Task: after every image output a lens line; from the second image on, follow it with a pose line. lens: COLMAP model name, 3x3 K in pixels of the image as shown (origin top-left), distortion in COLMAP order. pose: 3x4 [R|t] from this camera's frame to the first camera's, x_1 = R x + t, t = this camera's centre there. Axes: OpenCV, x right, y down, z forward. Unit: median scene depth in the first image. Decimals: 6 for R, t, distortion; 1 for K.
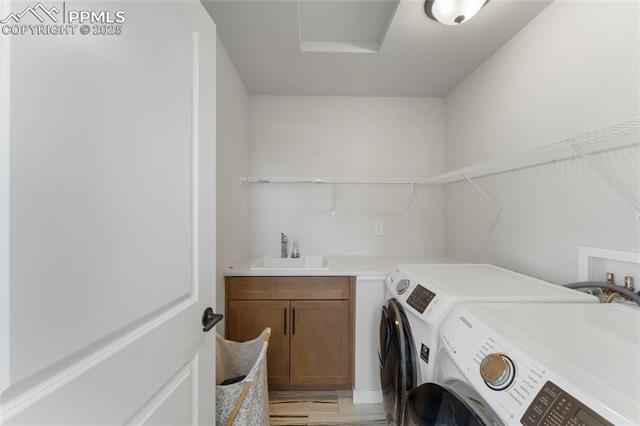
lens RADIAL K [[253.5, 0, 320.0], [0, 253.5, 213.0], [0, 0, 1]] dist [-0.000207, -0.000036]
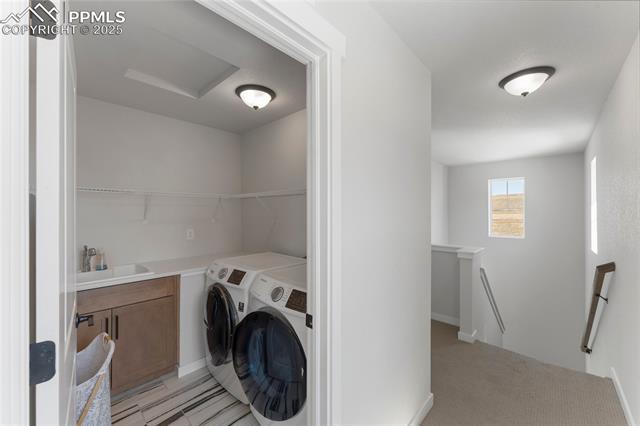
lens RADIAL K [[253.5, 0, 320.0], [0, 253.5, 213.0], [0, 0, 1]] dist [-0.000207, -0.000036]
pose [[0.696551, -0.005137, 0.717489, -0.271659], [0.004751, 0.999985, 0.002546, -0.050771], [-0.717492, 0.001635, 0.696565, -0.352850]]
